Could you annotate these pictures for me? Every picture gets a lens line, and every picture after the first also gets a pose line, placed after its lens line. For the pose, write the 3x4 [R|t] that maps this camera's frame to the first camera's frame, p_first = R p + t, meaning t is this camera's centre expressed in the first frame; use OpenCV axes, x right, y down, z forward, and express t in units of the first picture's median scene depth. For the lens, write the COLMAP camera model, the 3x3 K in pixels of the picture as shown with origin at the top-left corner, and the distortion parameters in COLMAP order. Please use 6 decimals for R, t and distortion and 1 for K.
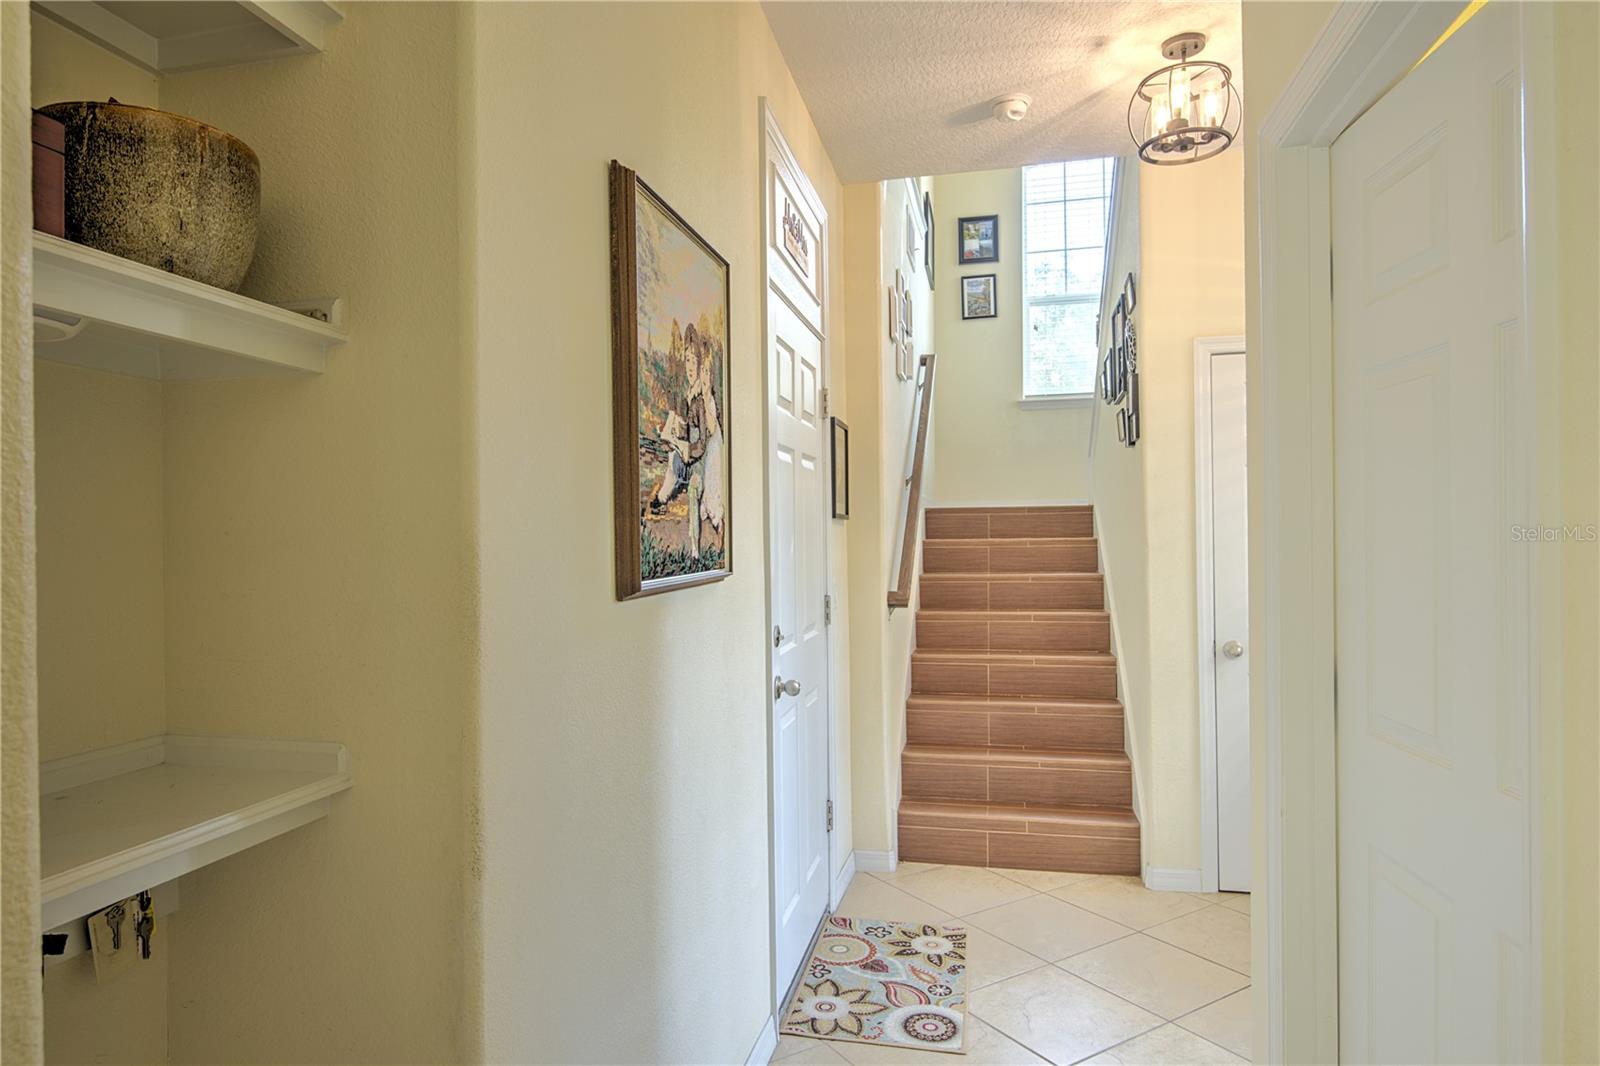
lens RADIAL K [[1091.8, 0, 797.9], [0, 1091.8, 534.8], [0, 0, 1]] dist [0.008386, -0.001658]
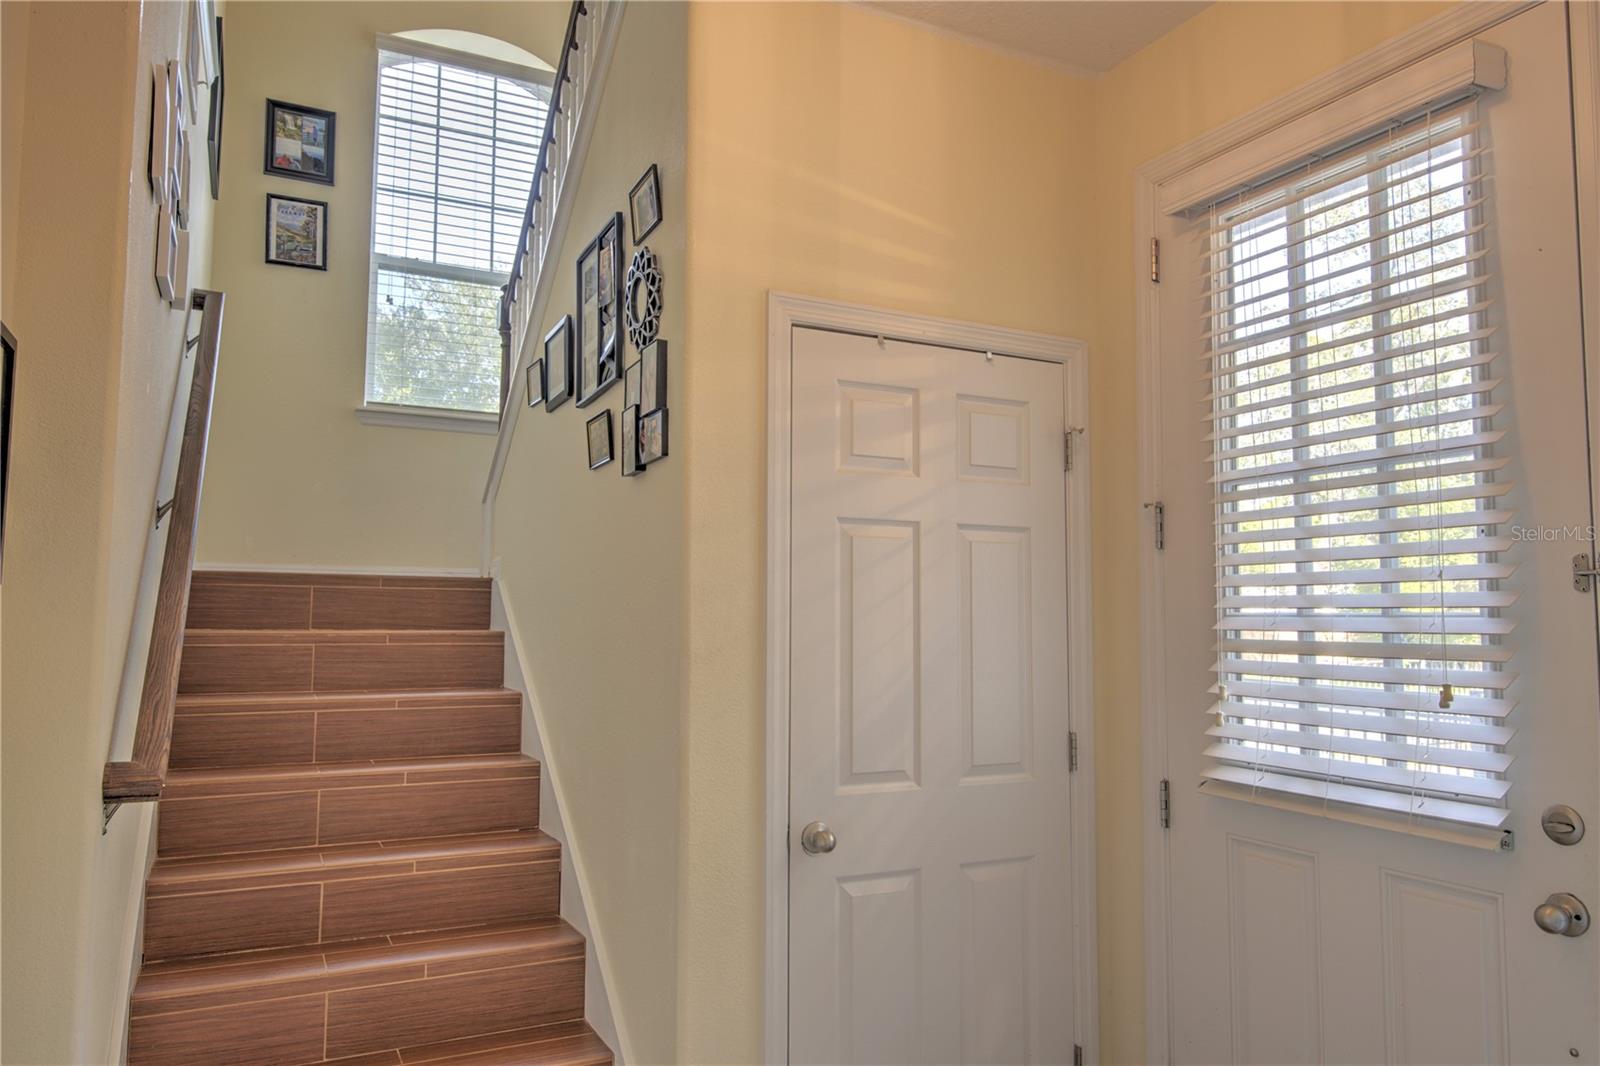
lens RADIAL K [[1091.8, 0, 797.8], [0, 1091.8, 539.2], [0, 0, 1]] dist [0.008386, -0.001658]
pose [[0.786412, 0.062538, 0.614529, 0.022946], [-0.019084, 0.996847, -0.077024, -0.004400], [-0.617408, 0.048845, 0.785125, 0.406015]]
